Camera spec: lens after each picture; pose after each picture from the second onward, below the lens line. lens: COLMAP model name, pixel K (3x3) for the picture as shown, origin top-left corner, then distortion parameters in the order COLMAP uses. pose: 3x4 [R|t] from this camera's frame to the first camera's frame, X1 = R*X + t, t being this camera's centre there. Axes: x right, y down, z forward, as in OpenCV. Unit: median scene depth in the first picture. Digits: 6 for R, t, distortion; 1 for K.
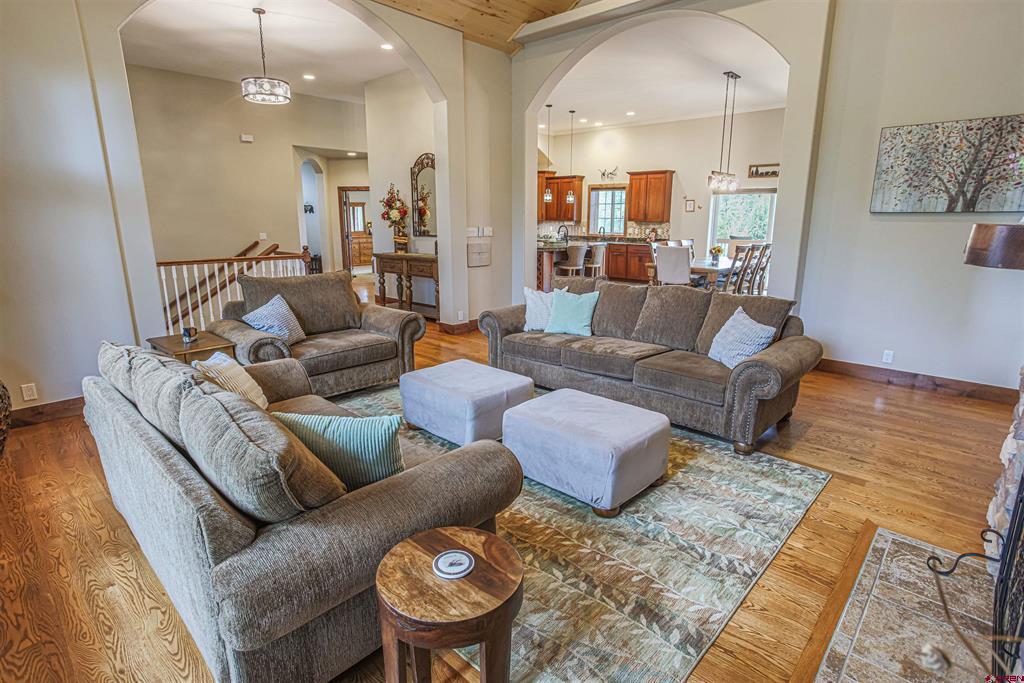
lens RADIAL K [[529.2, 0, 507.7], [0, 529.2, 340.5], [0, 0, 1]] dist [-0.040696, 0.005826]
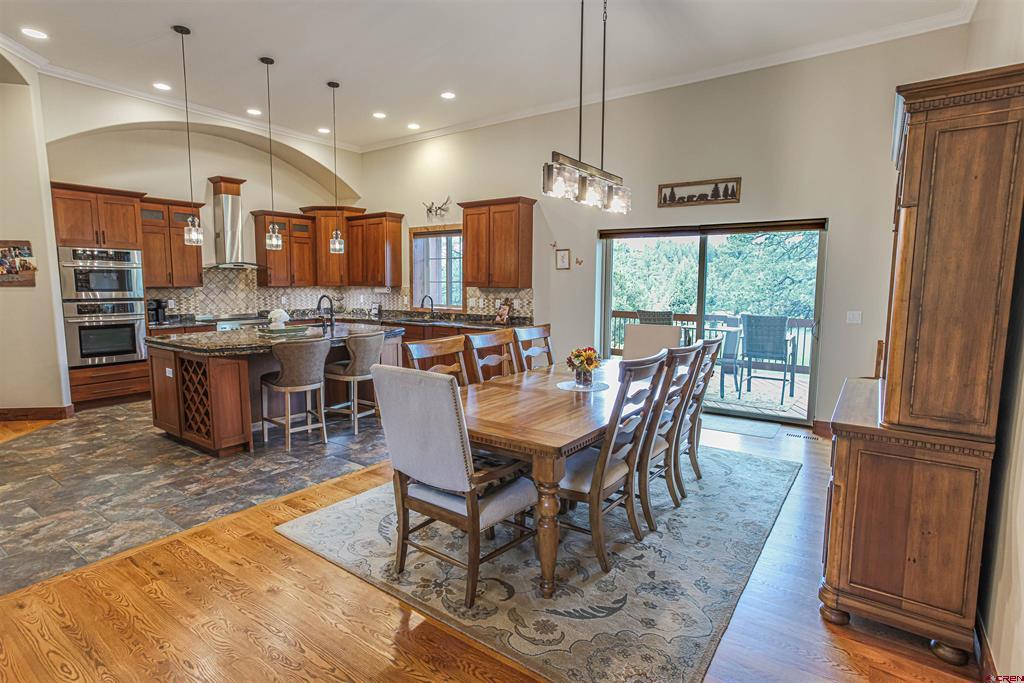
lens RADIAL K [[529.2, 0, 514.2], [0, 529.2, 344.4], [0, 0, 1]] dist [-0.040696, 0.005826]
pose [[0.990919, -0.013553, 0.133776, 0.204984], [0.028557, 0.993422, -0.110890, -0.097580], [-0.131393, 0.113703, 0.984788, 0.430166]]
